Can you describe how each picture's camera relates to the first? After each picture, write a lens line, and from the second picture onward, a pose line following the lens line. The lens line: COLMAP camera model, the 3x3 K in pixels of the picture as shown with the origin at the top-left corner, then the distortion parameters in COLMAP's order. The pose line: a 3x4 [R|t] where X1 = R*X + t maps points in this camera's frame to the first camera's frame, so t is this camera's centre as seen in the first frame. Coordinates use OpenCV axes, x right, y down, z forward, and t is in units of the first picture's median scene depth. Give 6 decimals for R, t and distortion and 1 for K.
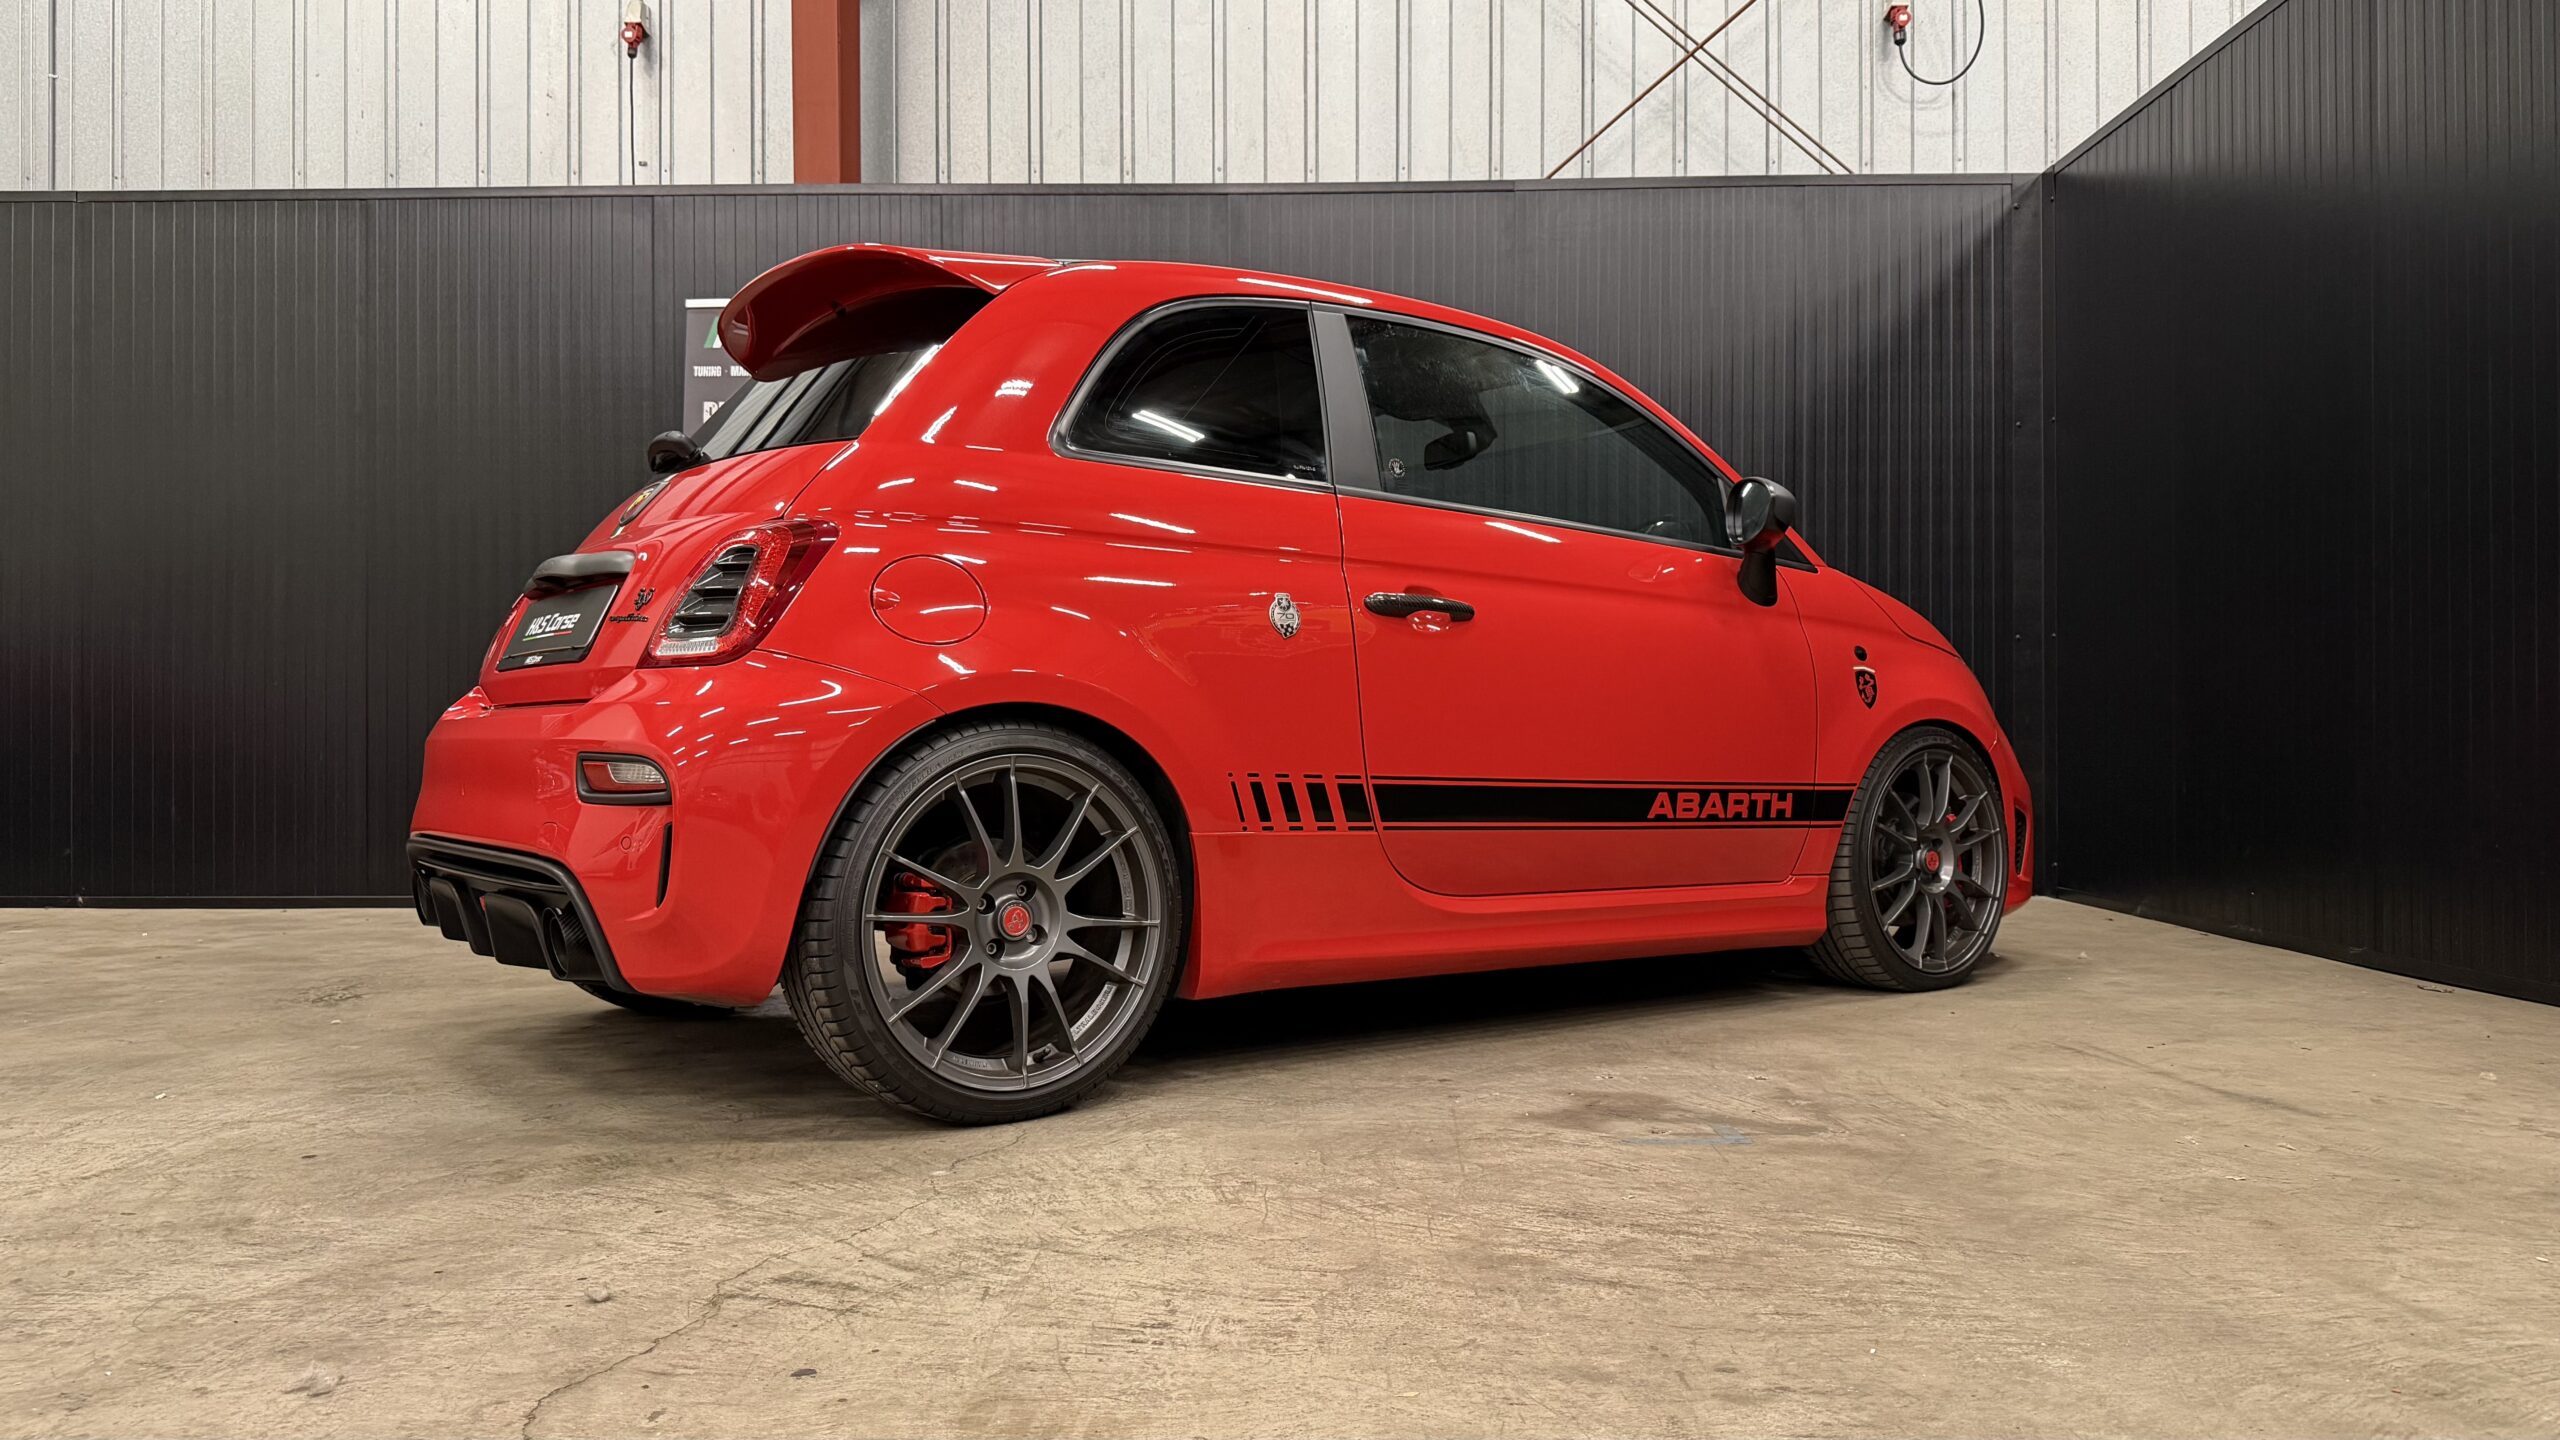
lens RADIAL K [[1794.6, 0, 1276.8], [0, 1794.6, 700.7], [0, 0, 1]] dist [0.082769, -0.186465]
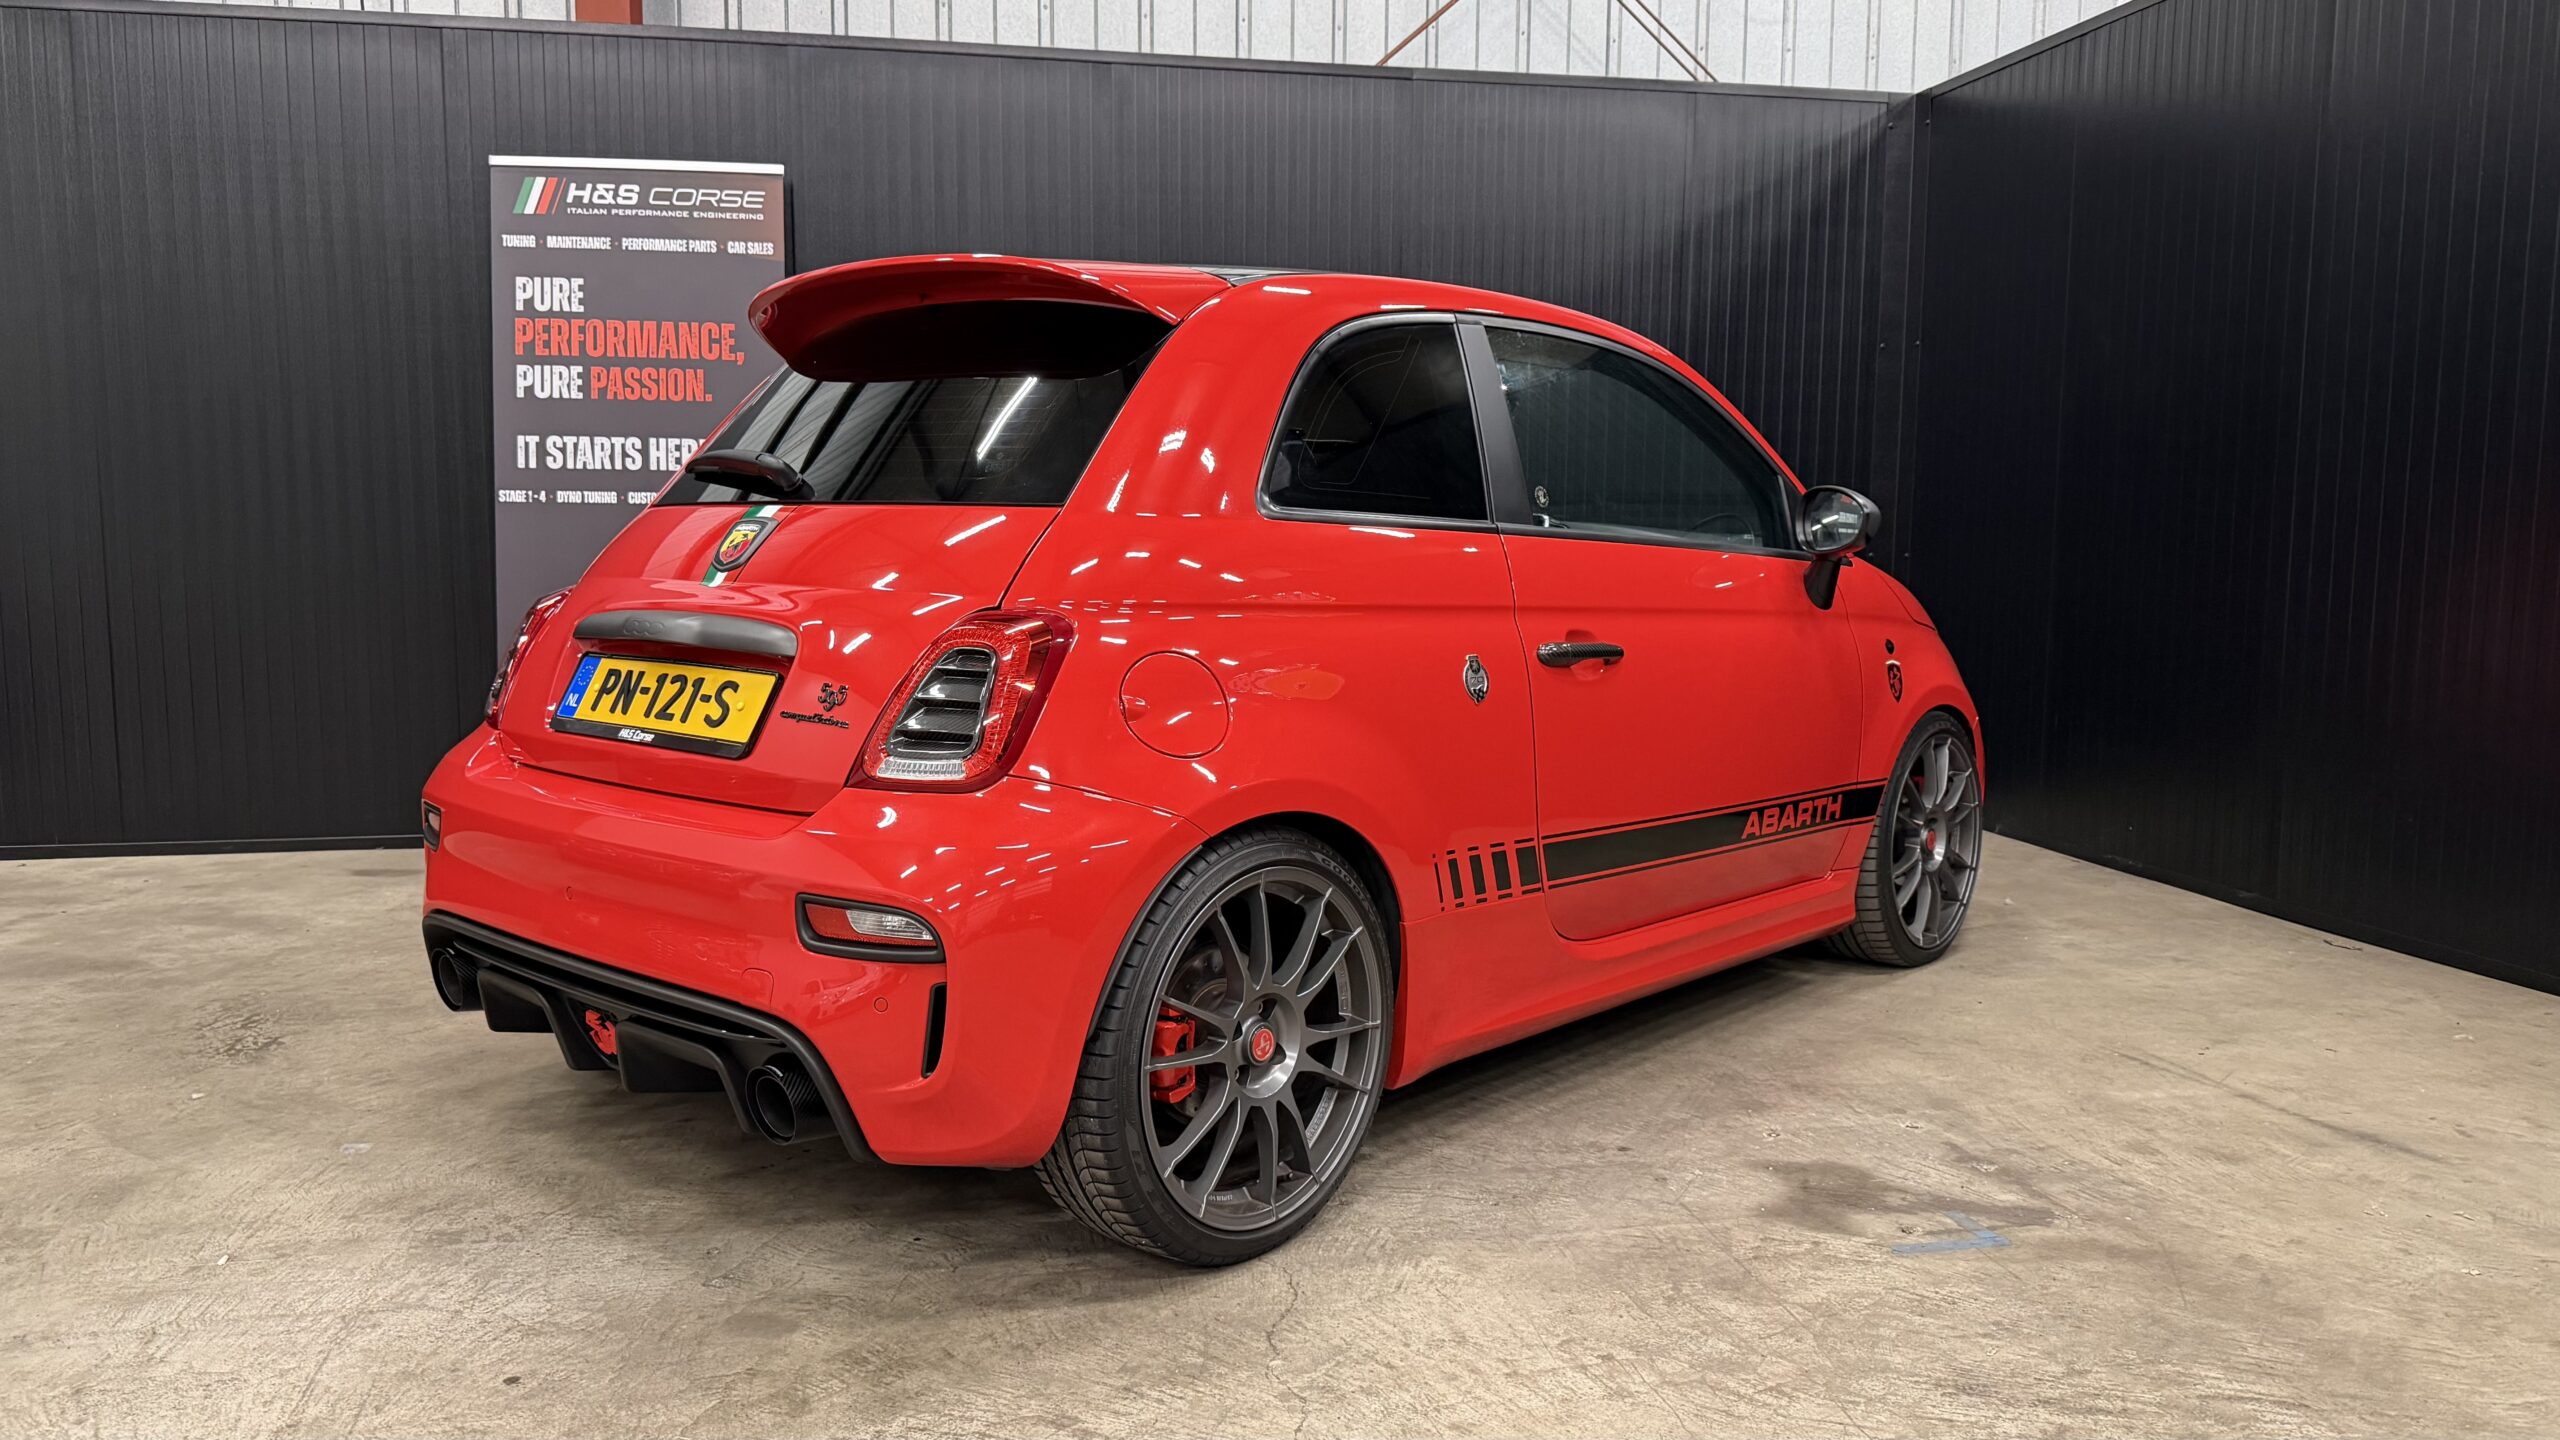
lens RADIAL K [[1794.6, 0, 1276.8], [0, 1794.6, 700.7], [0, 0, 1]] dist [0.082769, -0.186465]
pose [[0.979218, -0.011591, 0.202481, -0.269715], [-0.012395, 0.993080, 0.116787, -0.135328], [-0.202434, -0.116870, 0.972297, 0.097195]]
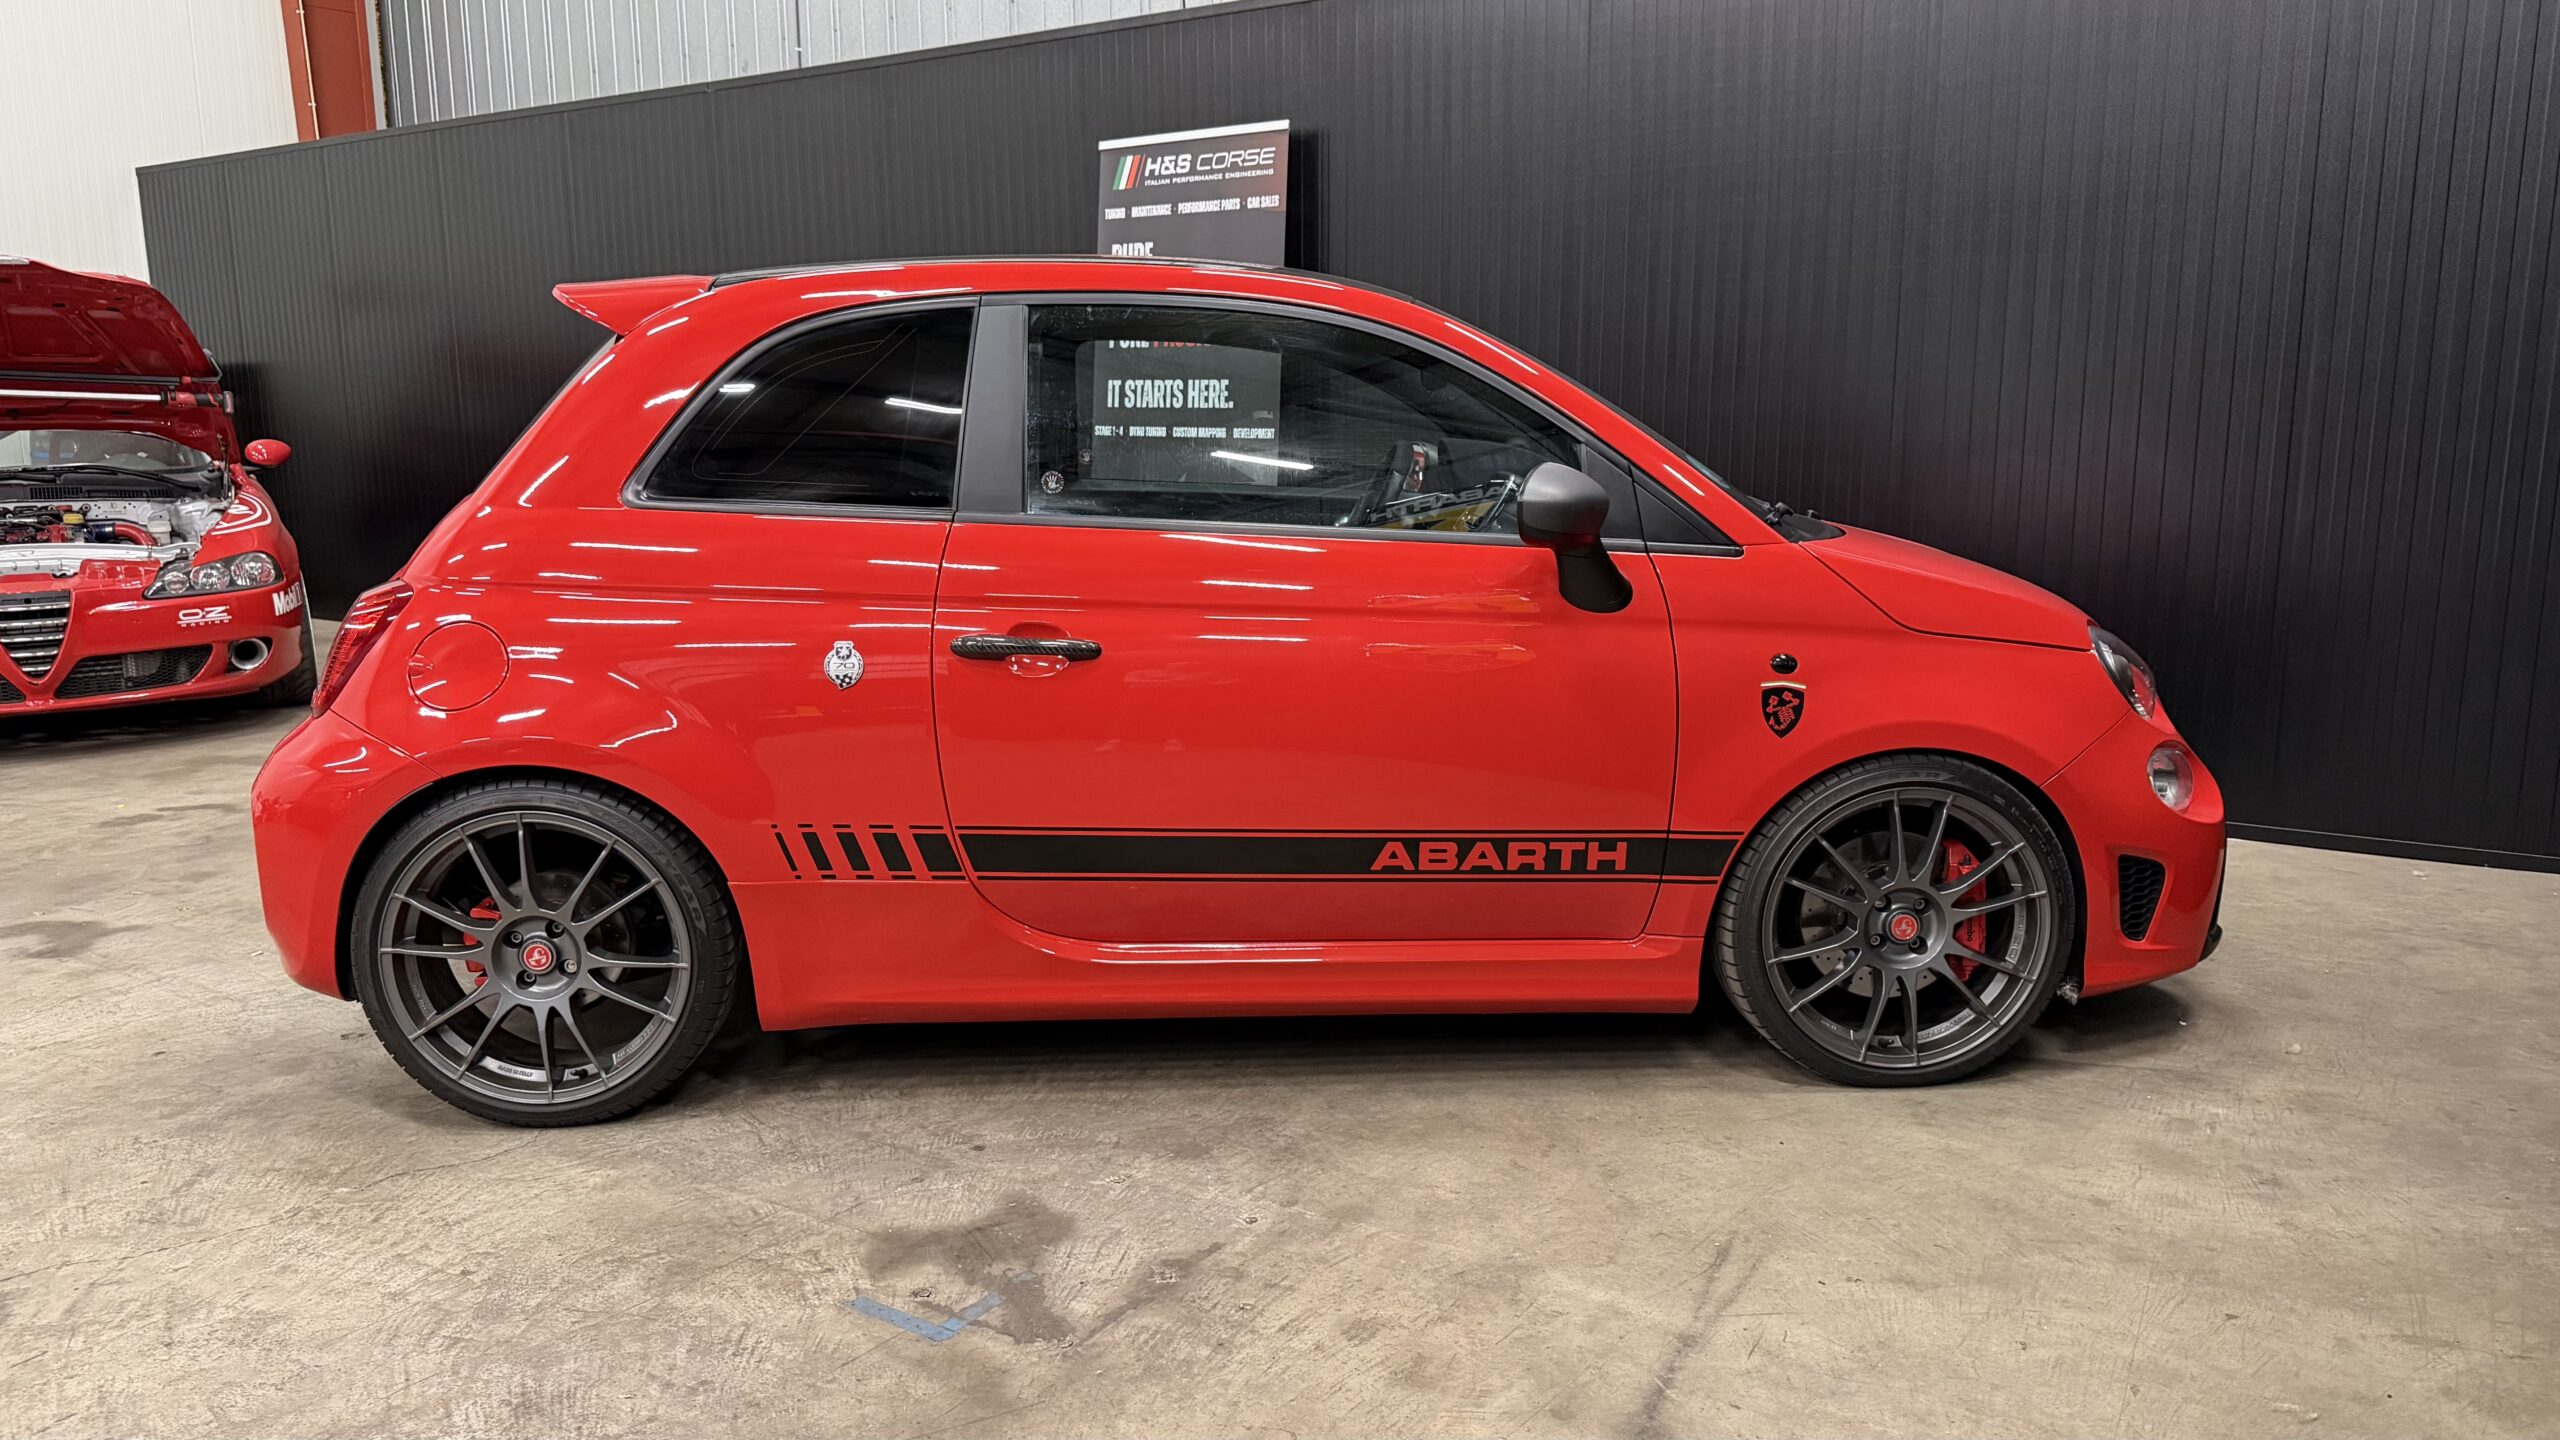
lens RADIAL K [[1777.0, 0, 1280.0], [0, 1777.0, 720.0], [0, 0, 1]] dist [0.101400, -0.179952]
pose [[0.840578, 0.093797, -0.533508, 0.679303], [0.015187, 0.980426, 0.196299, -0.192644], [0.541477, -0.173107, 0.822701, 0.301447]]
